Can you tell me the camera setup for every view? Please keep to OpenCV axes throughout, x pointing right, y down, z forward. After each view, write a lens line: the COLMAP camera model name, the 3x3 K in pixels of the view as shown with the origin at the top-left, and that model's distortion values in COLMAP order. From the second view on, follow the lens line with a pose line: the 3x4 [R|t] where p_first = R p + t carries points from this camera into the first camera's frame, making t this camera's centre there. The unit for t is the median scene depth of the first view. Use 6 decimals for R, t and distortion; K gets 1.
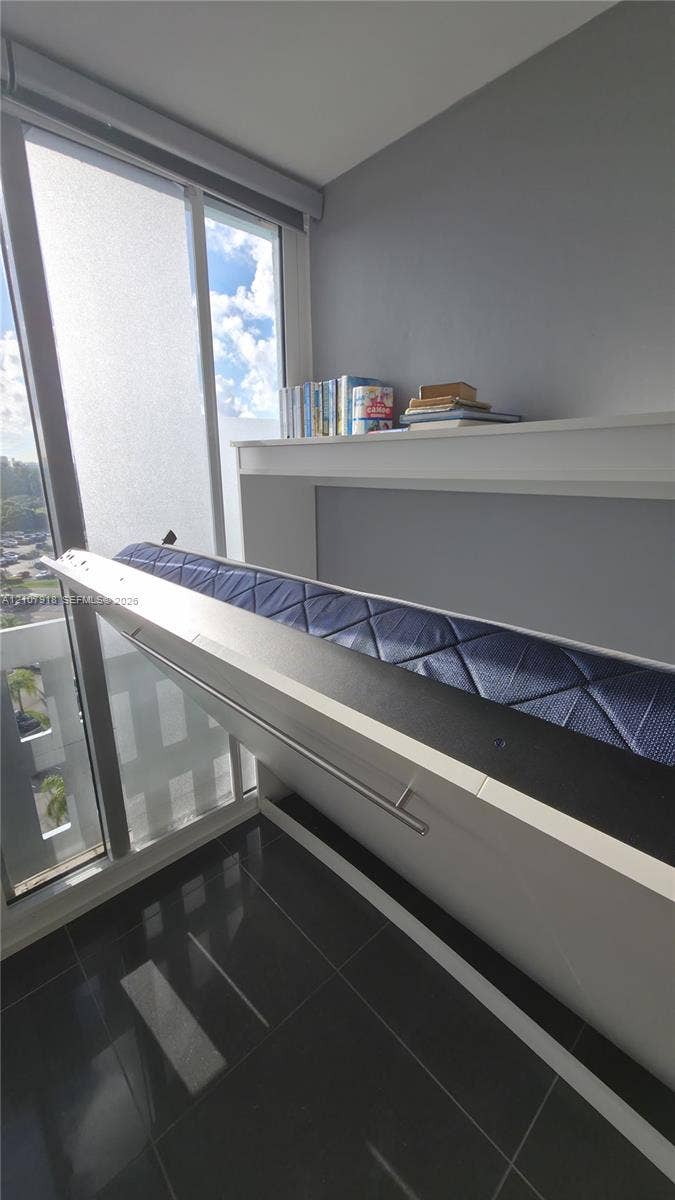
lens RADIAL K [[477.6, 0, 337.8], [0, 477.6, 598.2], [0, 0, 1]] dist [0.002473, -0.000394]
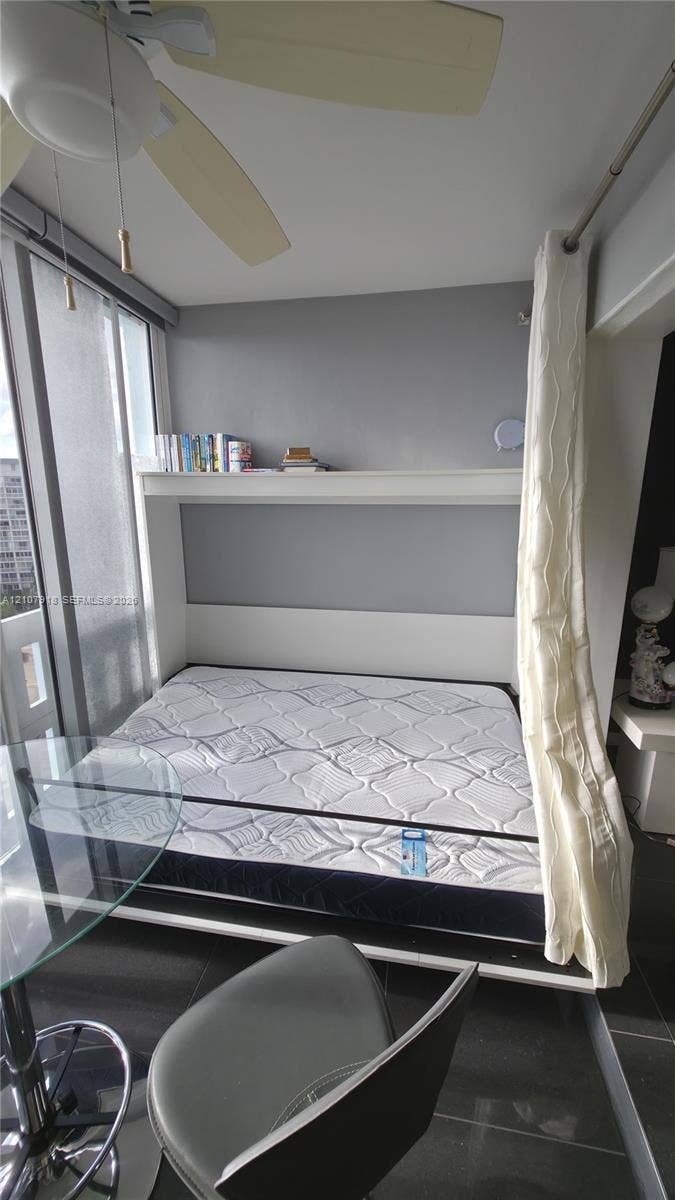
lens RADIAL K [[477.6, 0, 335.6], [0, 477.6, 597.0], [0, 0, 1]] dist [0.002473, -0.000394]
pose [[0.788365, -0.133537, 0.600541, -0.676671], [0.160223, 0.987038, 0.009145, 0.111872], [-0.593978, 0.089011, 0.799542, -0.427108]]
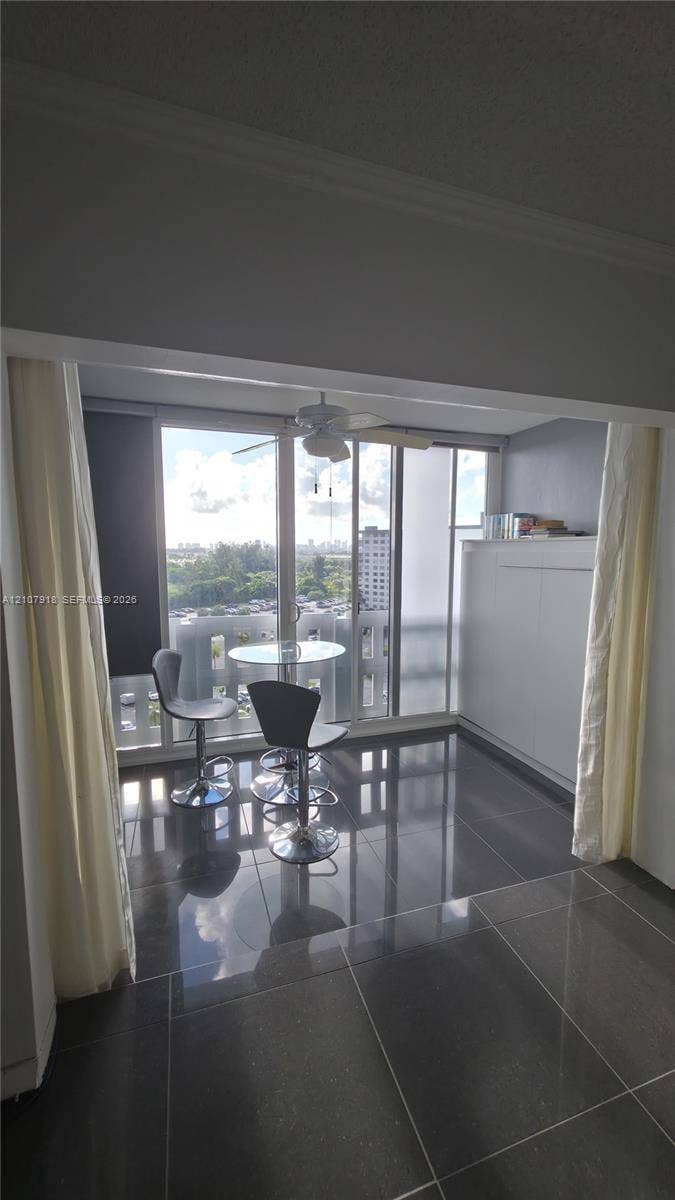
lens RADIAL K [[477.6, 0, 340.8], [0, 477.6, 604.1], [0, 0, 1]] dist [0.002473, -0.000394]
pose [[0.912820, 0.057062, -0.404355, 0.212267], [-0.119135, 0.984326, -0.130038, 0.365886], [0.390597, 0.166874, 0.905310, -1.327211]]
